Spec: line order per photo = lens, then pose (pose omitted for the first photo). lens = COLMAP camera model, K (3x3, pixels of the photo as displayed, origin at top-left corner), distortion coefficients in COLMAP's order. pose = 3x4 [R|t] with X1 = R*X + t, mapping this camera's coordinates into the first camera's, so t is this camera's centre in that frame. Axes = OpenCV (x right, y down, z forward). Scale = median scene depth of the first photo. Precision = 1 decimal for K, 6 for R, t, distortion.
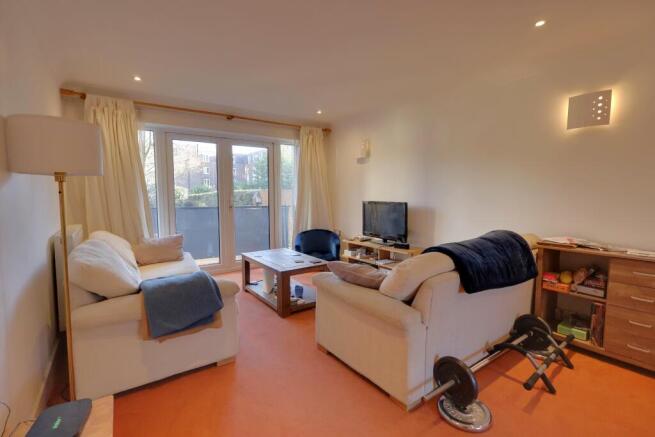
lens RADIAL K [[303.2, 0, 327.8], [0, 303.2, 217.7], [0, 0, 1]] dist [0.002355, 0.000401]
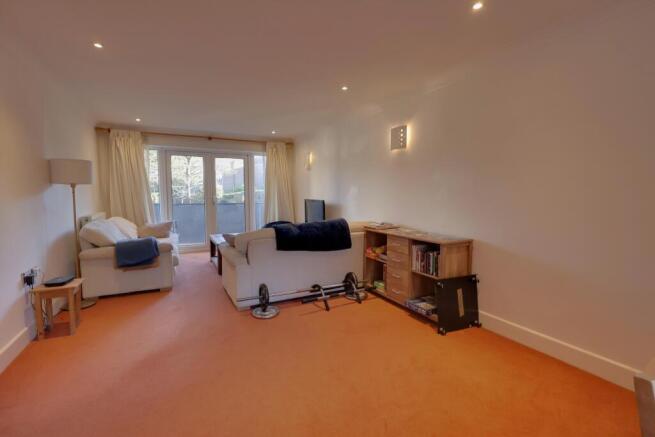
lens RADIAL K [[303.2, 0, 327.0], [0, 303.2, 219.5], [0, 0, 1]] dist [0.002355, 0.000401]
pose [[0.989158, 0.015640, -0.146020, 0.490501], [-0.014686, 0.999863, 0.007607, 0.026016], [0.146119, -0.005380, 0.989252, -0.350193]]
